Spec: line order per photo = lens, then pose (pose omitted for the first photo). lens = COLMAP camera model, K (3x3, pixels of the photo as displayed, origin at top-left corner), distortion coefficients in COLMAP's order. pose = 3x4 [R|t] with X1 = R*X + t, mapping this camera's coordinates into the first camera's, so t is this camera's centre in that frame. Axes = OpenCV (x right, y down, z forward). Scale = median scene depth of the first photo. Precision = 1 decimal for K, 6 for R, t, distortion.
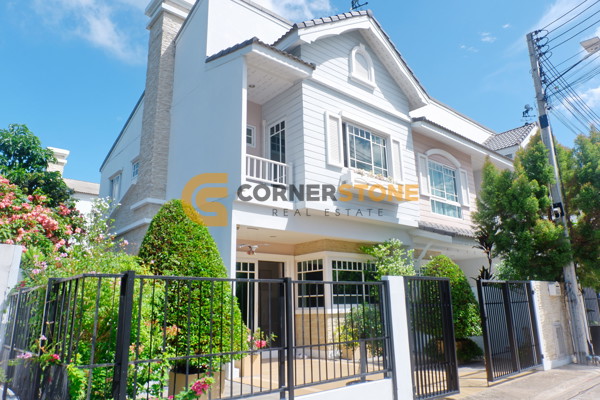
lens RADIAL K [[416.9, 0, 299.8], [0, 416.9, 197.7], [0, 0, 1]] dist [-0.027912, 0.010049]
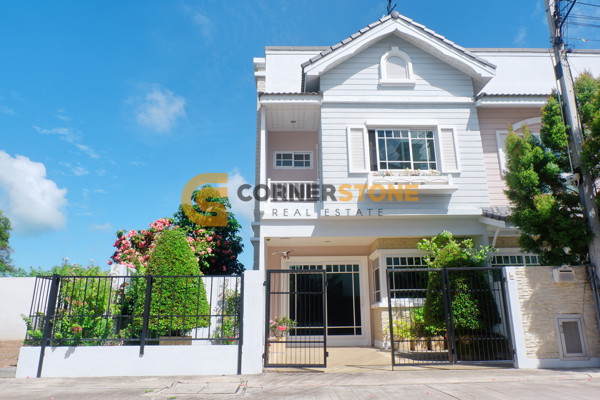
lens RADIAL K [[416.9, 0, 300.4], [0, 416.9, 201.4], [0, 0, 1]] dist [-0.027912, 0.010049]
pose [[0.779053, -0.154582, -0.607603, 0.577844], [0.153545, 0.986657, -0.054146, 0.031949], [0.607866, -0.051112, 0.792393, 0.025020]]
